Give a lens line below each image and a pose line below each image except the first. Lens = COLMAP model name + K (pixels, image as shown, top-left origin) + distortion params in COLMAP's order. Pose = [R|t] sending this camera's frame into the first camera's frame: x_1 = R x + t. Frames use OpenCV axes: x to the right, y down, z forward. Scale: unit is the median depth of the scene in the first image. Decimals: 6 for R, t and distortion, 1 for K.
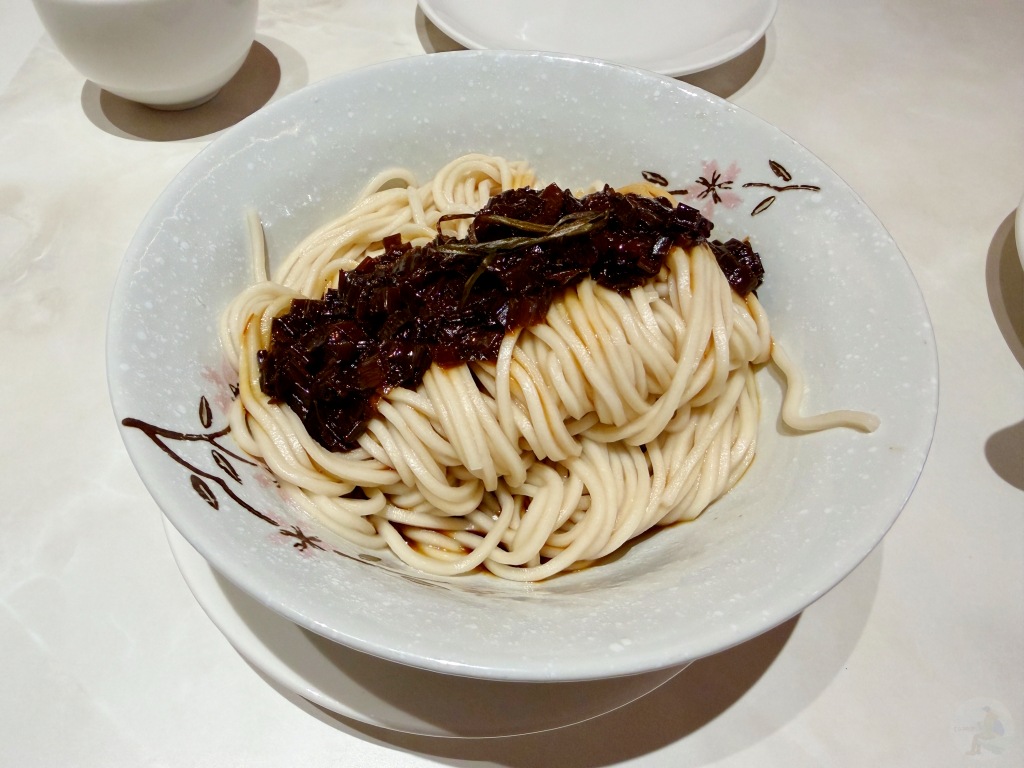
lens RADIAL K [[746.9, 0, 456.4], [0, 746.9, 383.0], [0, 0, 1]] dist [0.001721, 0.005485]
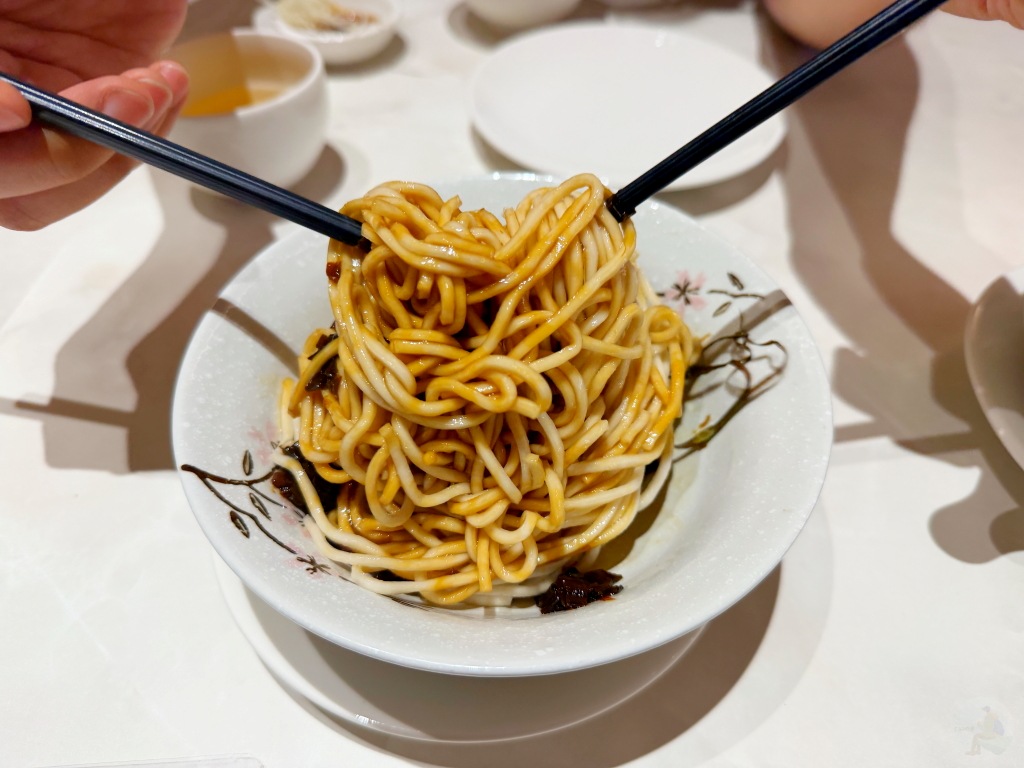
lens RADIAL K [[755.6, 0, 512.0], [0, 755.6, 384.0], [0, 0, 1]] dist [0.084768, -0.224080]
pose [[0.999026, 0.032806, -0.029494, 0.147296], [-0.035398, 0.995116, -0.092150, 0.009685], [0.026326, 0.093105, 0.995308, -0.284284]]
